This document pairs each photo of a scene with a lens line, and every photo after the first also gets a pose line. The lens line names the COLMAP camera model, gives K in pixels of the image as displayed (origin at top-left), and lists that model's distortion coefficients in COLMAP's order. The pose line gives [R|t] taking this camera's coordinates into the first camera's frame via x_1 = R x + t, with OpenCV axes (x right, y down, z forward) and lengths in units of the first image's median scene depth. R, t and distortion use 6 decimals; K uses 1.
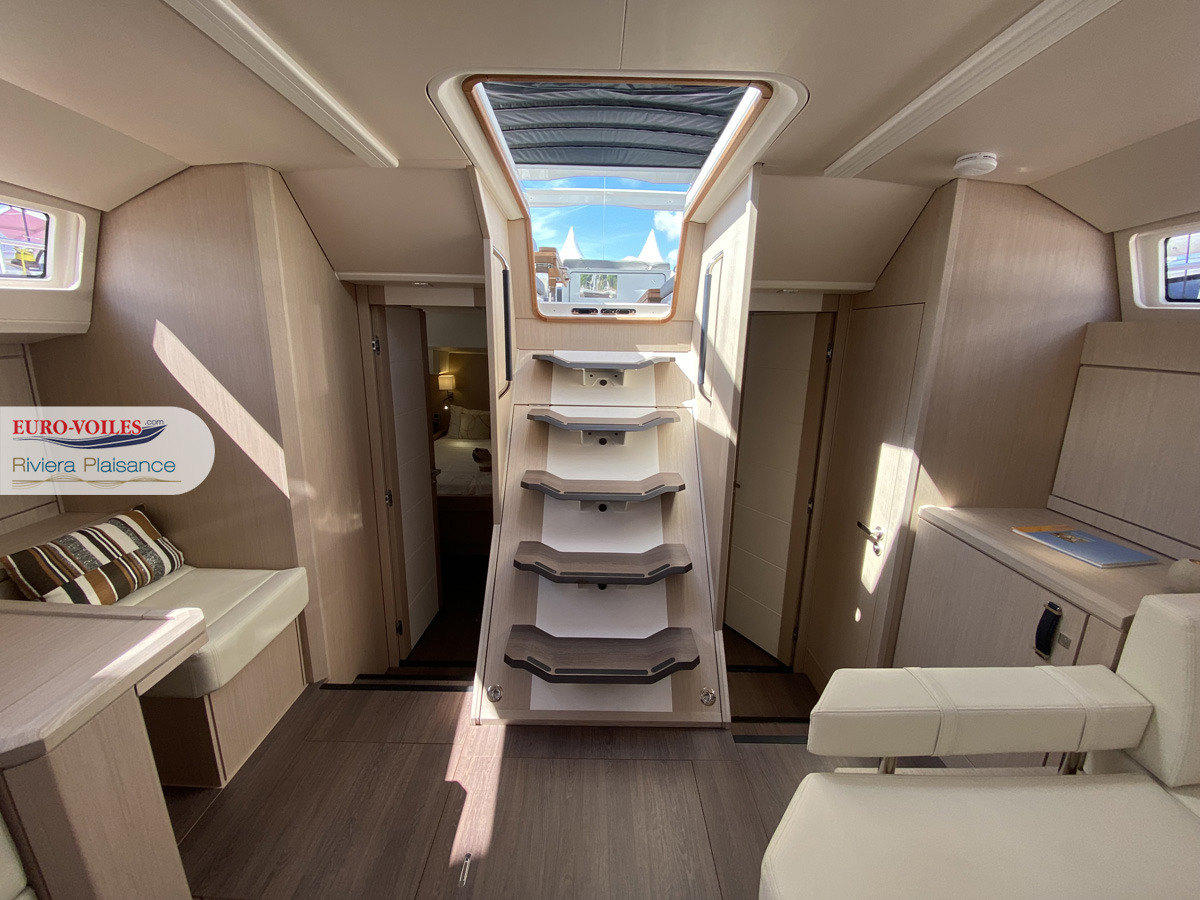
lens RADIAL K [[484.7, 0, 598.7], [0, 484.7, 446.8], [0, 0, 1]] dist [0.025060, -0.022305]
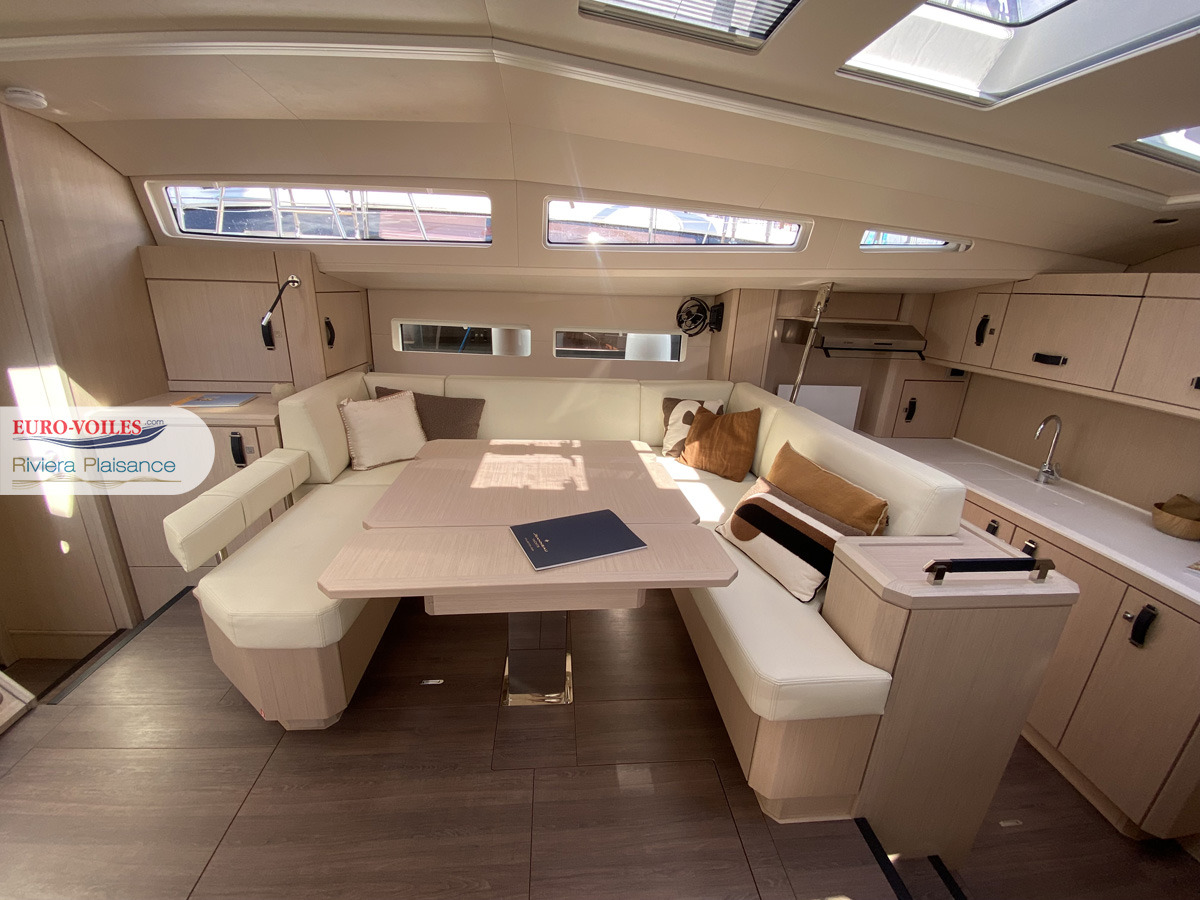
lens RADIAL K [[486.2, 0, 596.0], [0, 486.2, 444.5], [0, 0, 1]] dist [0.024061, -0.023000]
pose [[-0.079555, -0.318051, 0.944730, -0.491461], [0.182009, 0.927167, 0.327466, 0.037871], [-0.980073, 0.198001, -0.015872, -0.091913]]
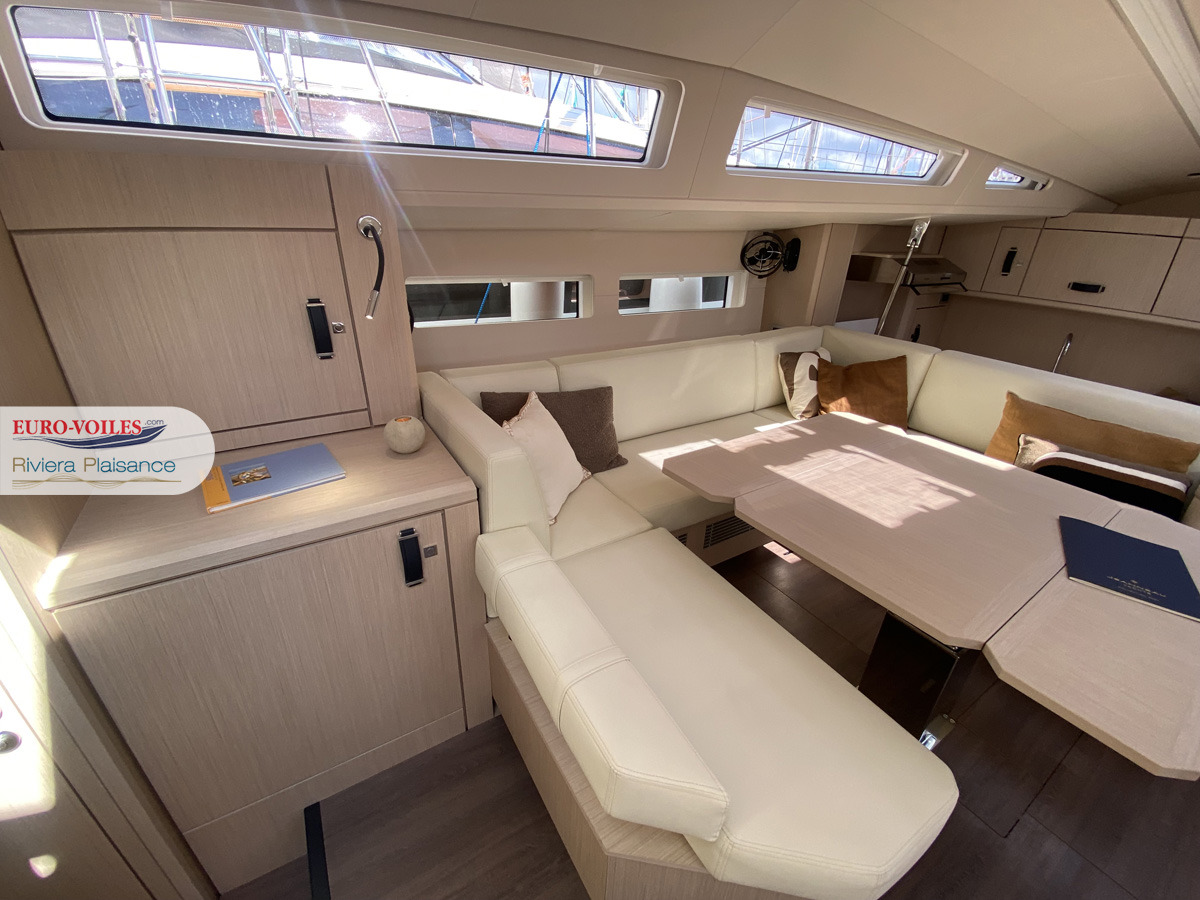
lens RADIAL K [[484.7, 0, 598.7], [0, 484.7, 446.8], [0, 0, 1]] dist [0.025060, -0.022305]
pose [[-0.525761, -0.392301, 0.754768, 0.122736], [0.145797, 0.832612, 0.534322, -0.146935], [-0.838045, 0.390968, -0.380559, 0.704351]]
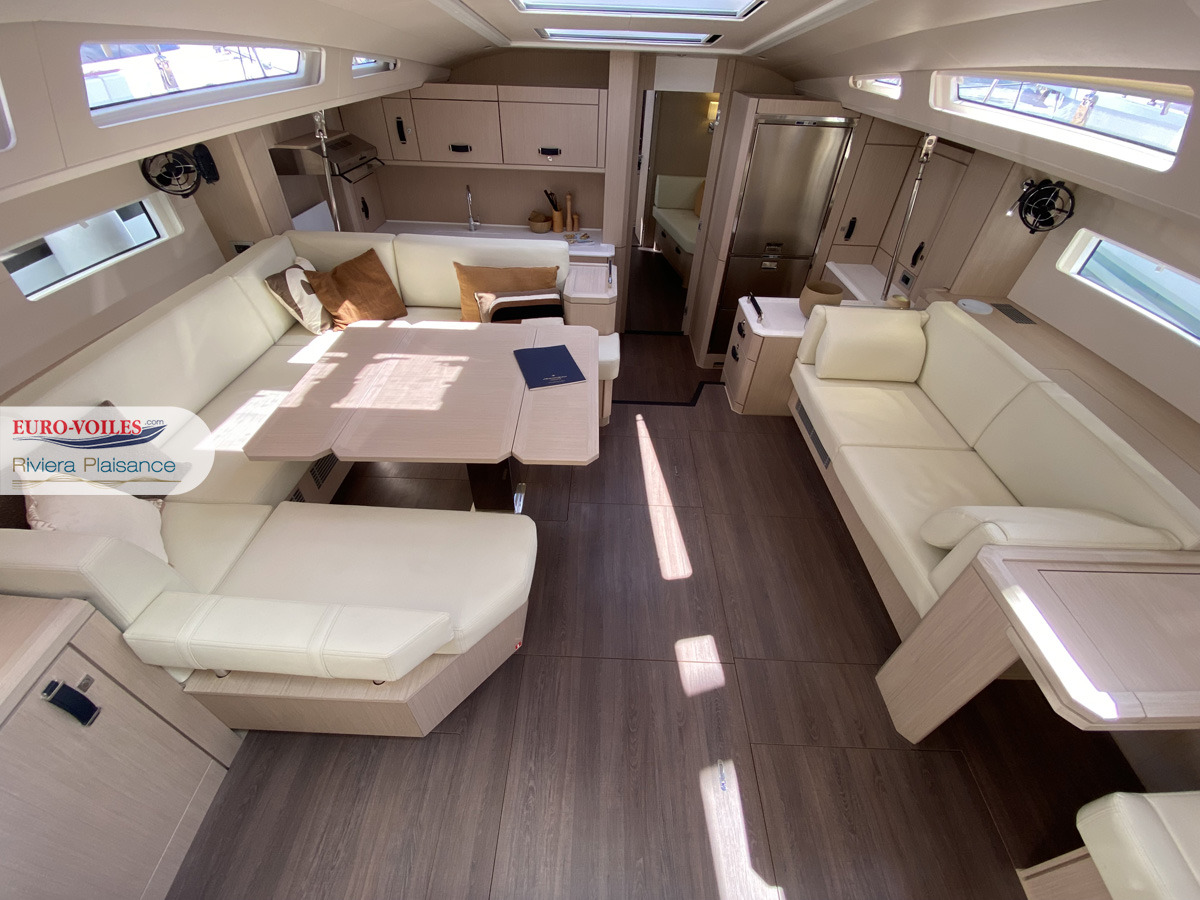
lens RADIAL K [[486.2, 0, 596.0], [0, 486.2, 444.5], [0, 0, 1]] dist [0.024061, -0.023000]
pose [[-0.998381, -0.055969, -0.010155, 0.062211], [-0.041988, 0.604668, 0.795370, -0.401502], [-0.038376, 0.794509, -0.606039, 0.802320]]
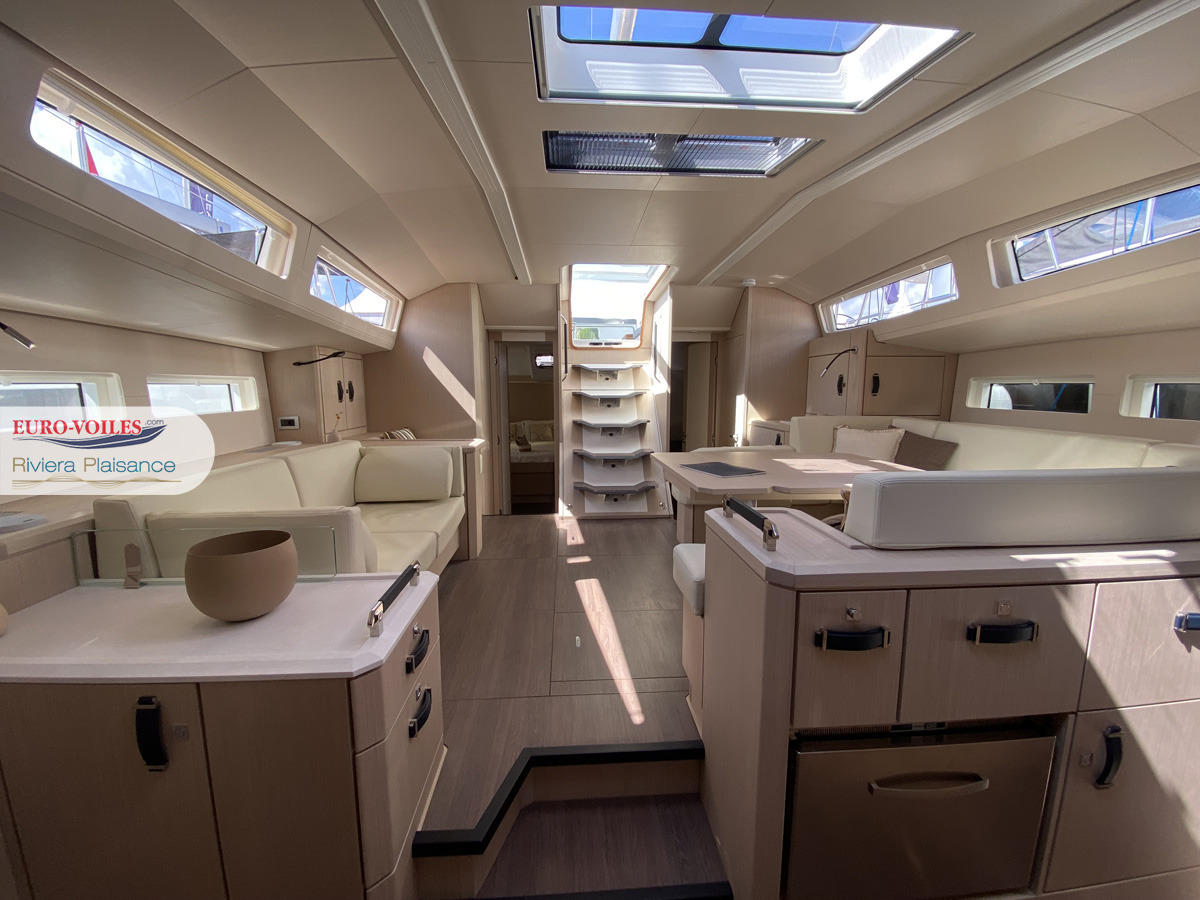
lens RADIAL K [[484.7, 0, 598.7], [0, 484.7, 446.8], [0, 0, 1]] dist [0.025060, -0.022305]
pose [[0.997780, -0.028936, 0.059976, -0.205633], [0.035093, 0.993927, -0.104294, 0.471649], [-0.056594, 0.106167, 0.992736, -1.255189]]
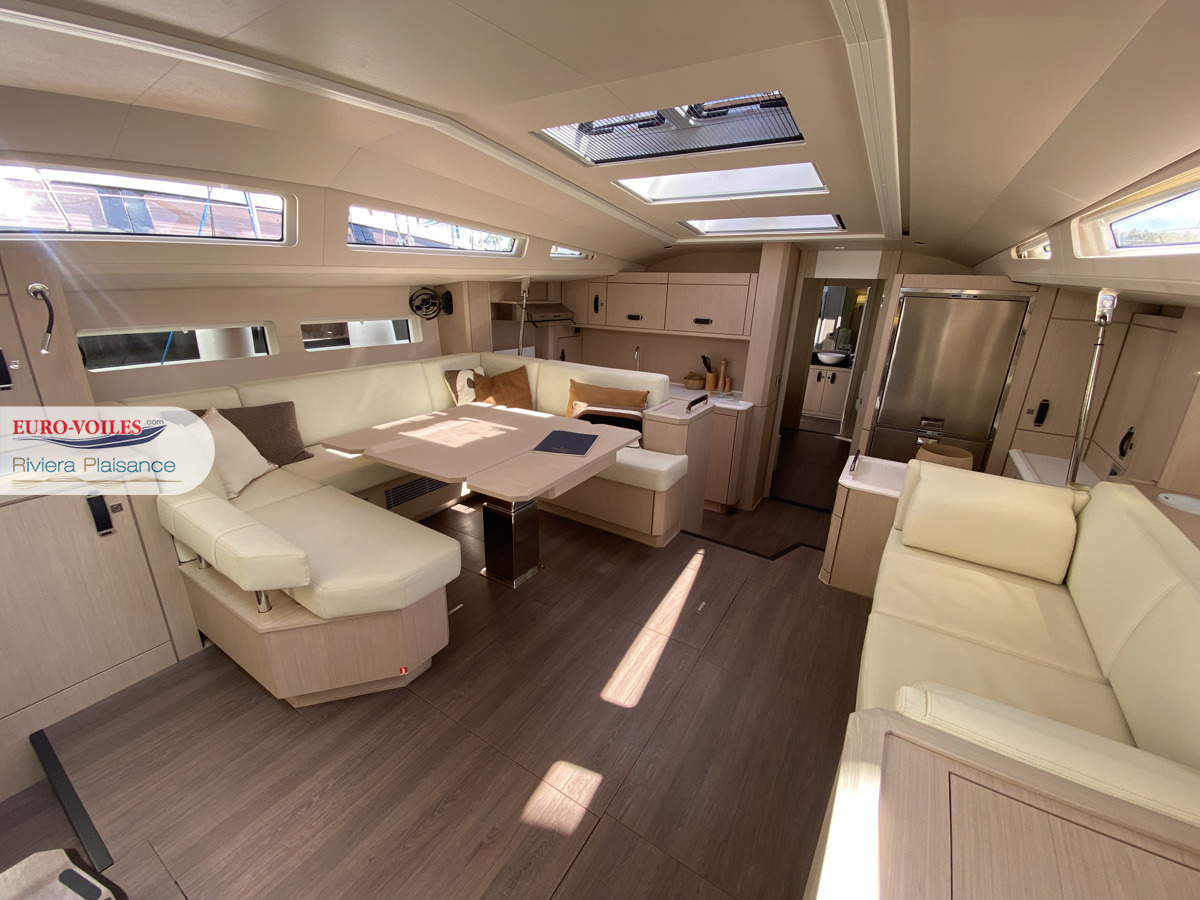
lens RADIAL K [[484.7, 0, 598.7], [0, 484.7, 446.8], [0, 0, 1]] dist [0.025060, -0.022305]
pose [[-0.842404, -0.210901, 0.495860, -0.524329], [0.076675, 0.863943, 0.497718, -0.203731], [-0.533364, 0.457299, -0.711618, 0.815157]]
